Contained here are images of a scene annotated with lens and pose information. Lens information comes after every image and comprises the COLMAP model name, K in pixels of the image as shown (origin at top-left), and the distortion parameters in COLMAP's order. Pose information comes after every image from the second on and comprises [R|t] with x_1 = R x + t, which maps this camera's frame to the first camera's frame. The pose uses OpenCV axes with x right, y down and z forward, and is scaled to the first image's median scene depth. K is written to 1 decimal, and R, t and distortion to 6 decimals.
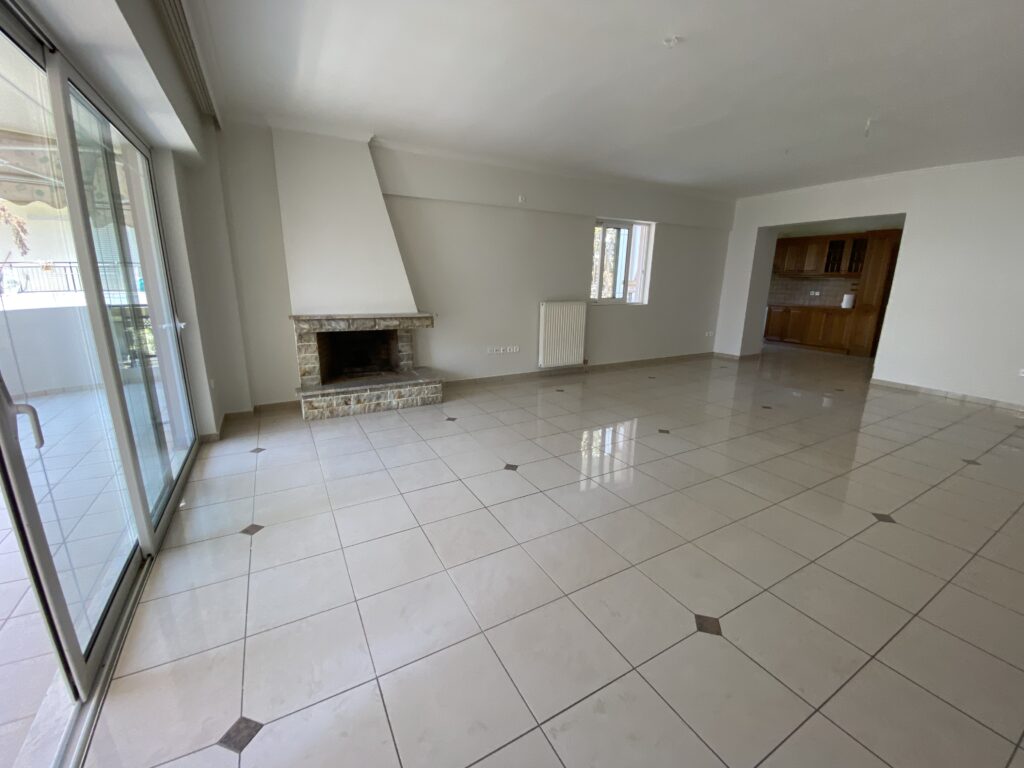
lens RADIAL K [[418.1, 0, 512.0], [0, 418.1, 384.0], [0, 0, 1]] dist [0.018126, -0.020340]
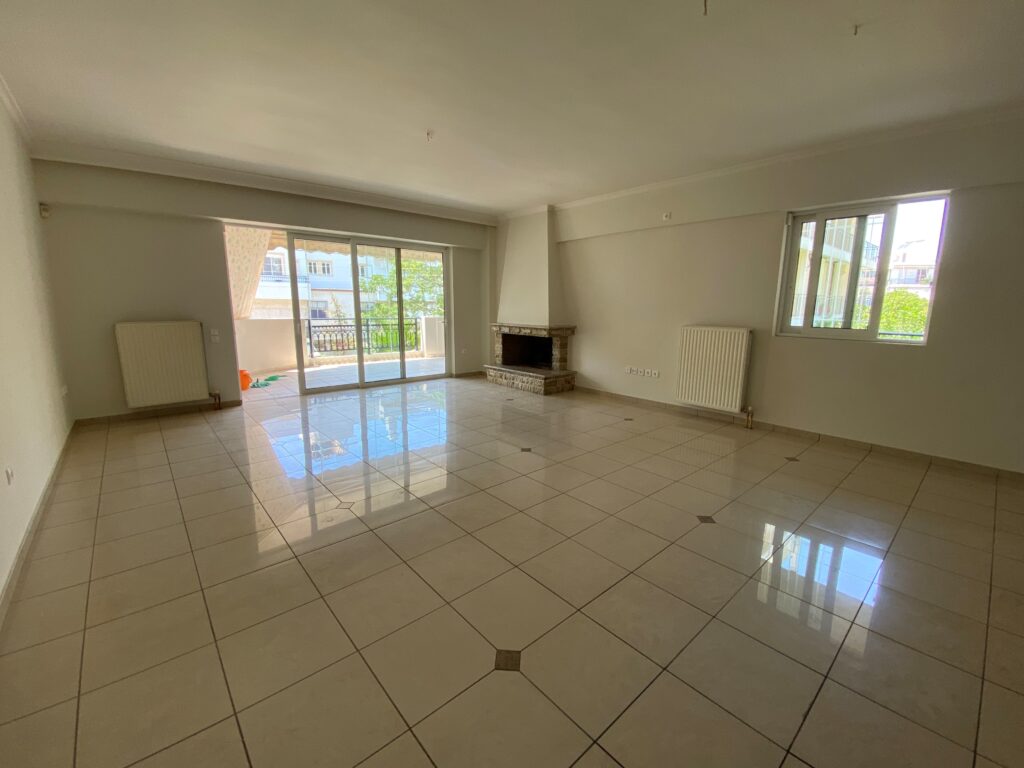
lens RADIAL K [[418.1, 0, 512.0], [0, 418.1, 384.0], [0, 0, 1]] dist [0.018126, -0.020340]
pose [[0.207970, 0.175023, -0.962349, 1.146257], [-0.240350, 0.962840, 0.123171, -0.135210], [0.948146, 0.205685, 0.242309, 0.633462]]
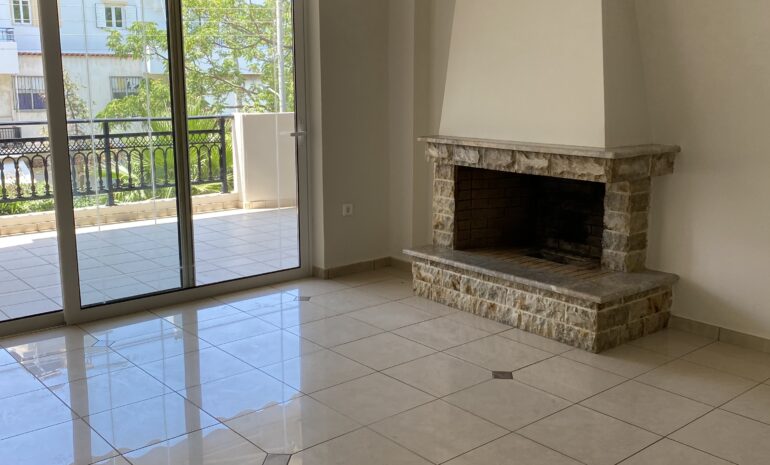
lens RADIAL K [[768.5, 0, 385.0], [0, 768.5, 232.5], [0, 0, 1]] dist [0.014257, -0.014529]
pose [[0.191063, 0.184566, -0.964070, 0.602781], [-0.231174, 0.962997, 0.138546, -0.151283], [0.953967, 0.196397, 0.226660, 0.625776]]
